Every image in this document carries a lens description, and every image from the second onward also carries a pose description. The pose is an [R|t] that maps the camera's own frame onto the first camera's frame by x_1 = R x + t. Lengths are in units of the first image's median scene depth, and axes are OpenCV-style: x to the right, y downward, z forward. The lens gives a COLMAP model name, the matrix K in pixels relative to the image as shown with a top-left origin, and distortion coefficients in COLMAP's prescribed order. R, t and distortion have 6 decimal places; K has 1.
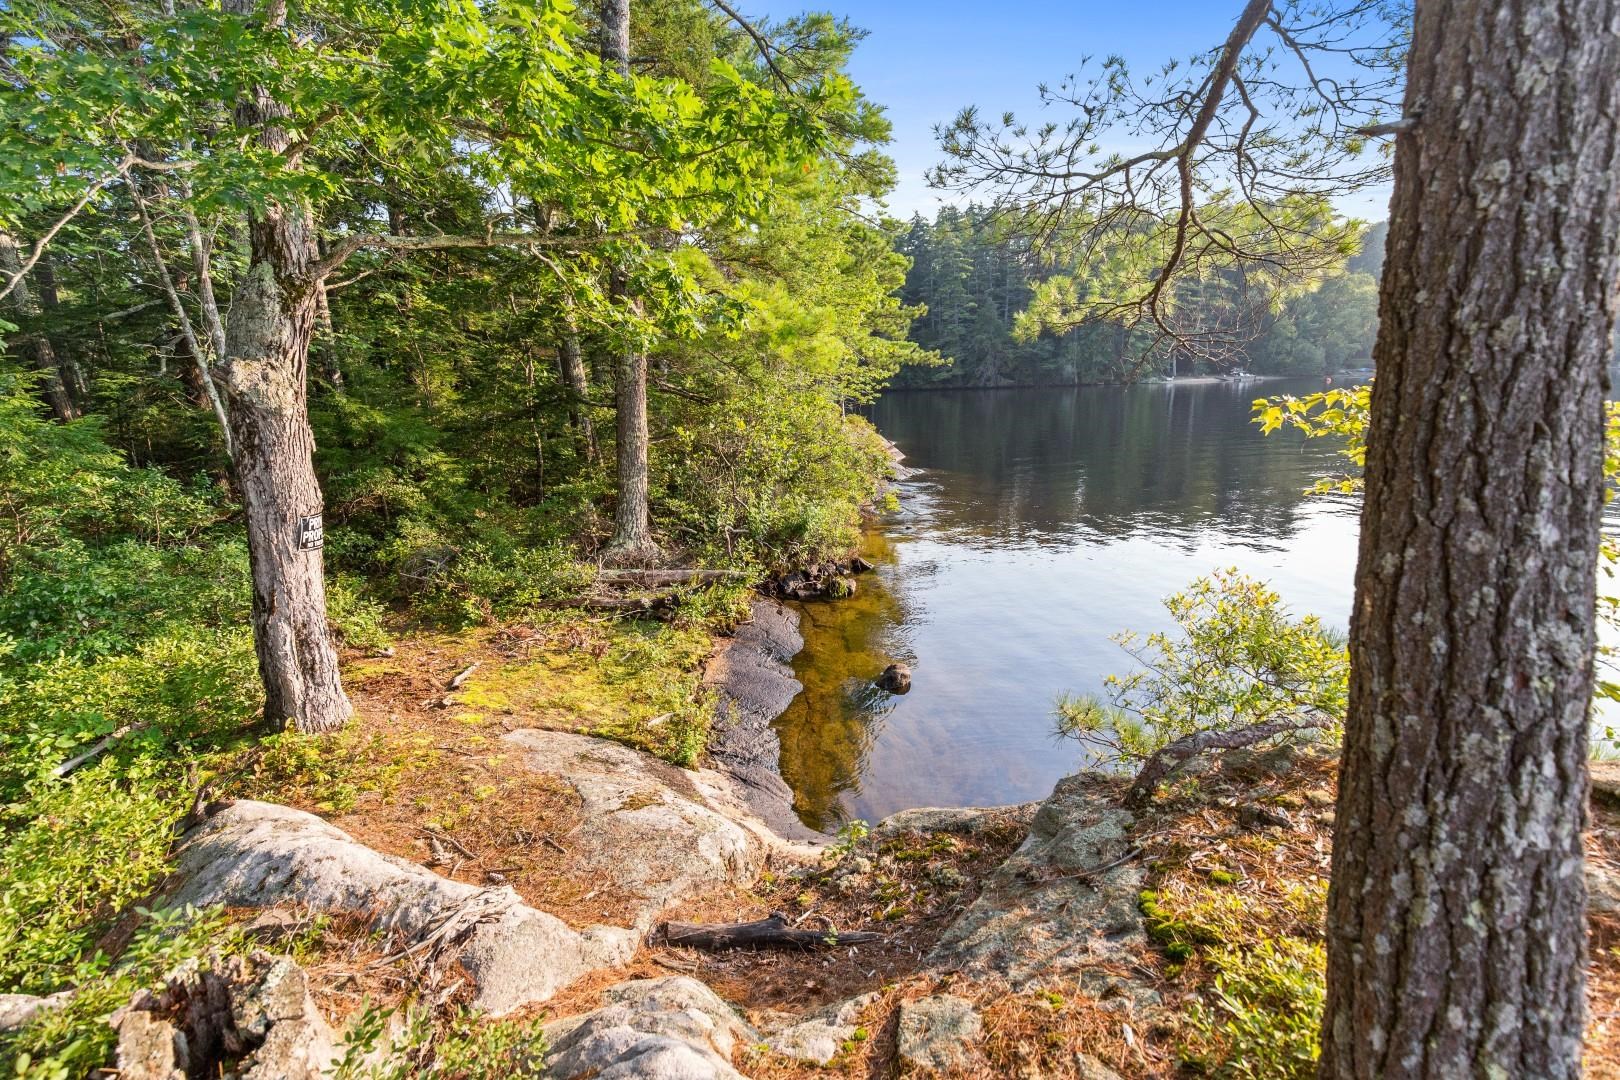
lens RADIAL K [[728.4, 0, 803.3], [0, 728.4, 536.3], [0, 0, 1]] dist [0.003824, 0.000532]
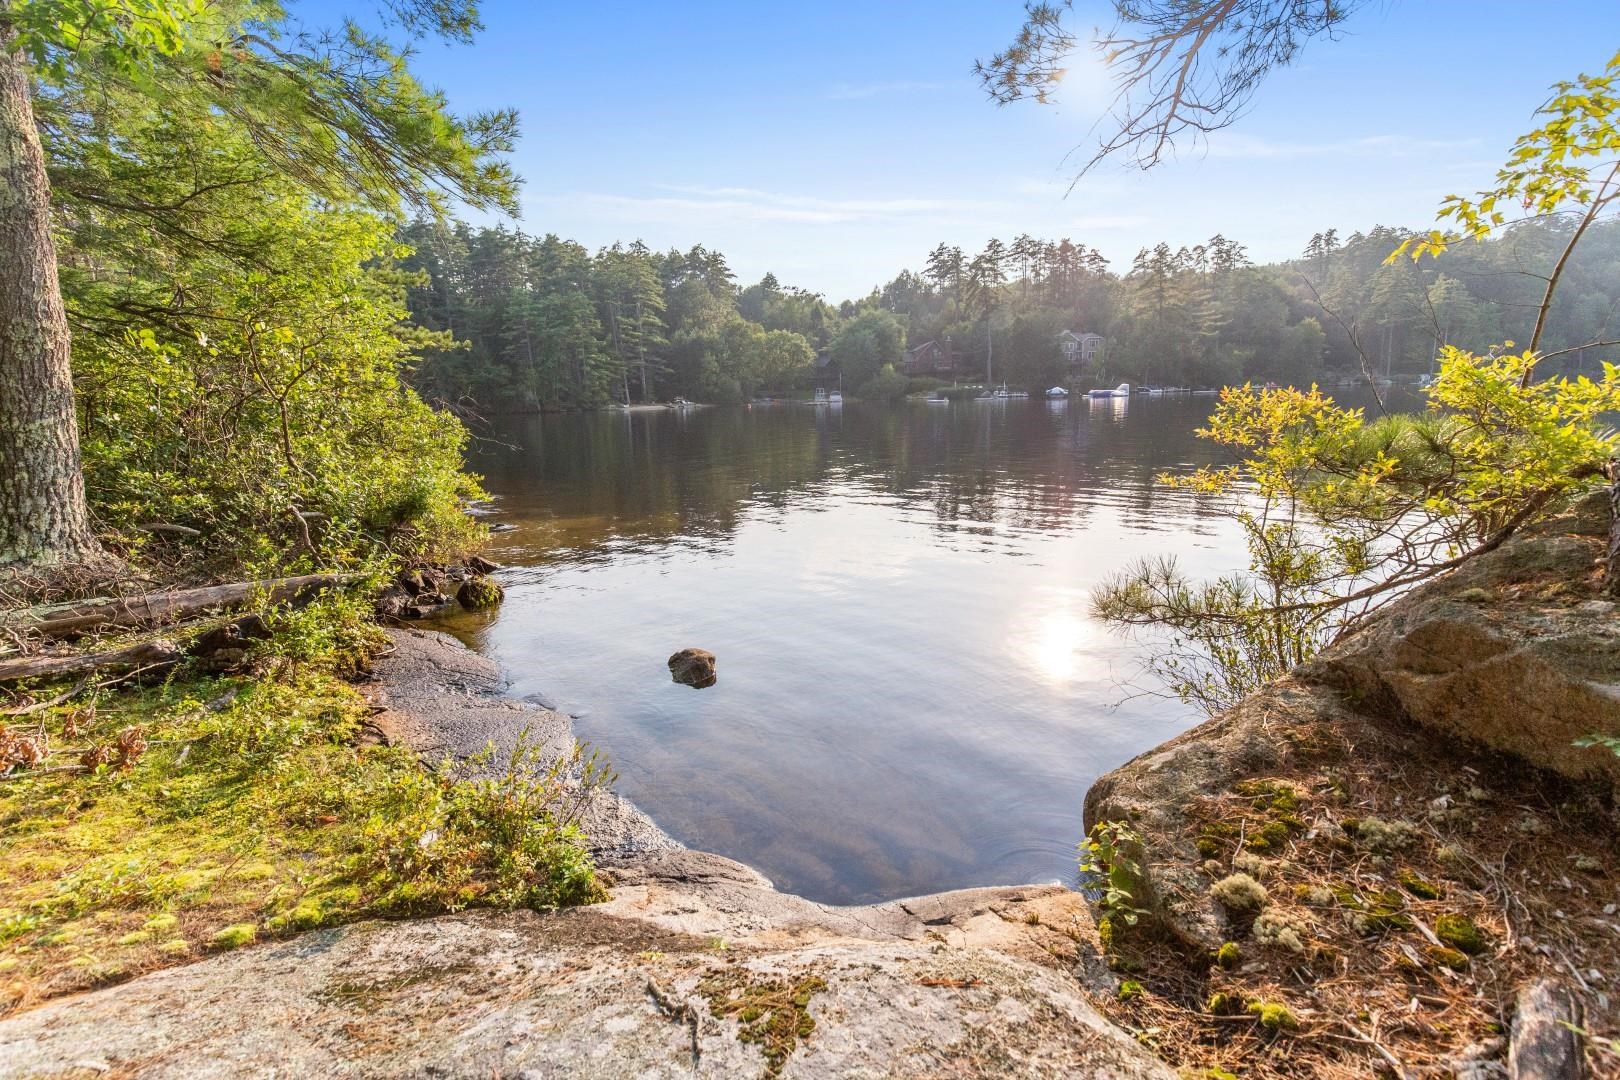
lens RADIAL K [[727.1, 0, 815.1], [0, 727.1, 545.2], [0, 0, 1]] dist [0.003588, 0.000373]
pose [[0.745676, -0.114889, 0.656329, -0.230923], [0.136358, 0.990488, 0.018462, 0.082572], [-0.652207, 0.075729, 0.754249, 0.403158]]
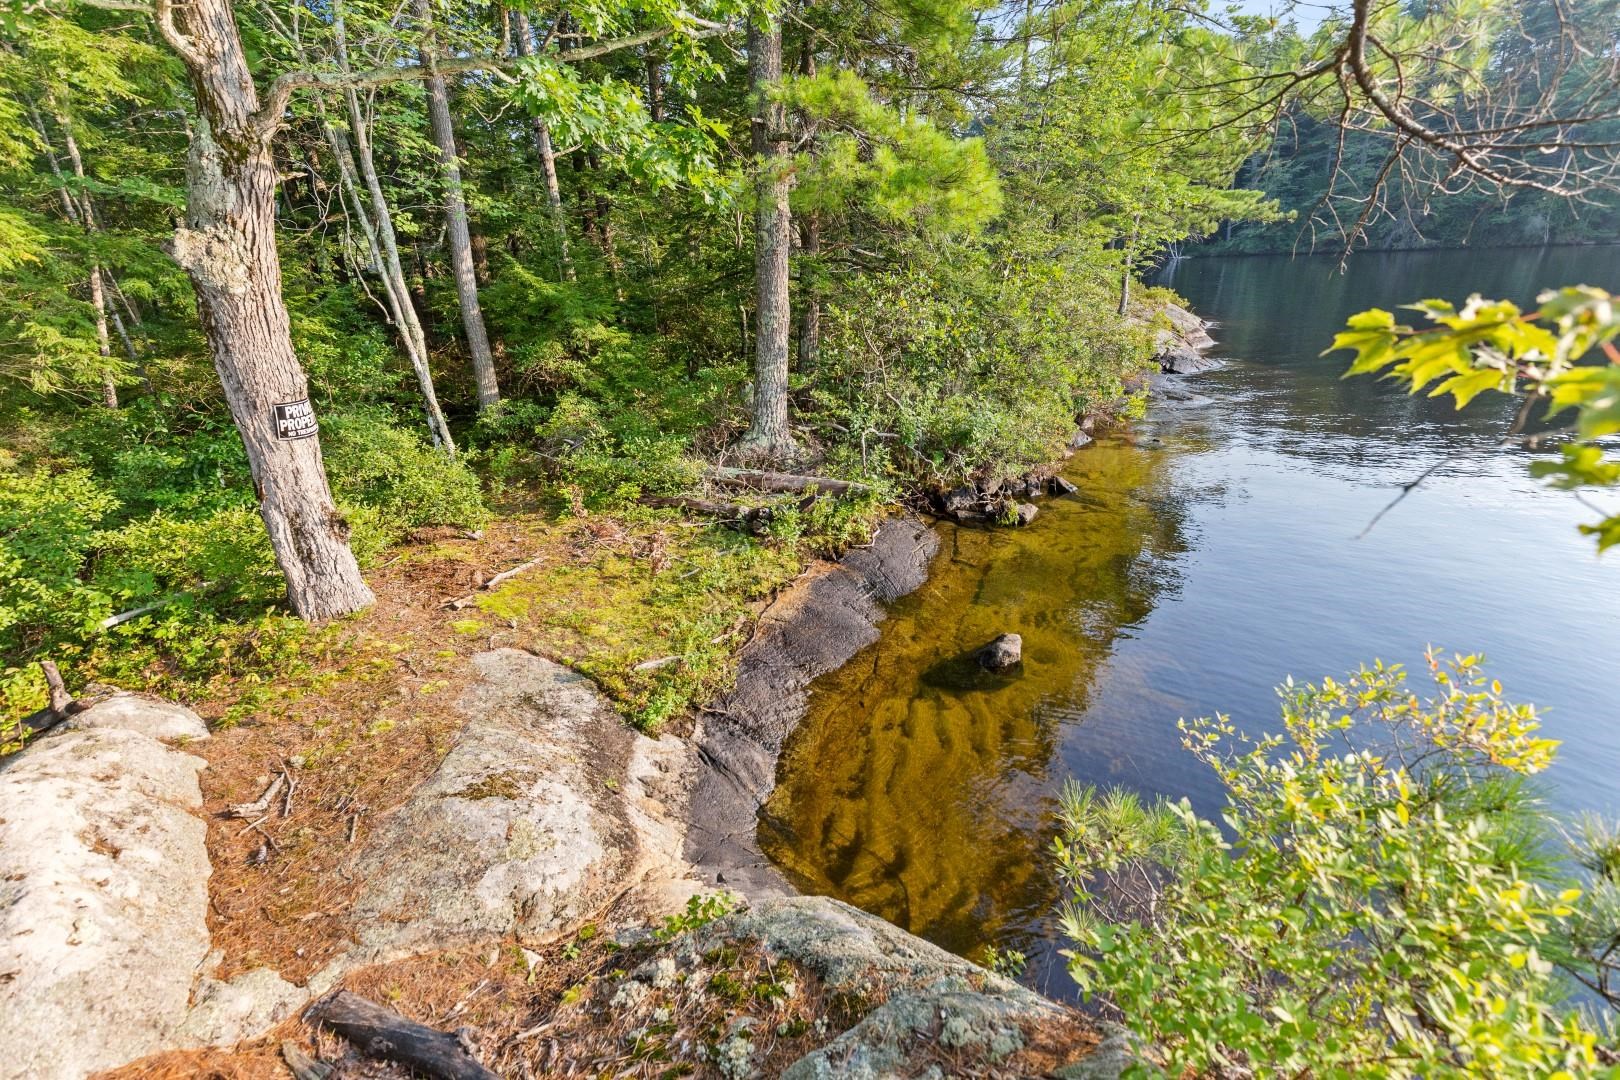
lens RADIAL K [[728.4, 0, 803.3], [0, 728.4, 536.3], [0, 0, 1]] dist [0.003824, 0.000532]
pose [[0.918252, 0.138895, -0.370839, 0.207725], [-0.074422, 0.980313, 0.182890, -0.053197], [0.388940, -0.140340, 0.910511, 0.236985]]
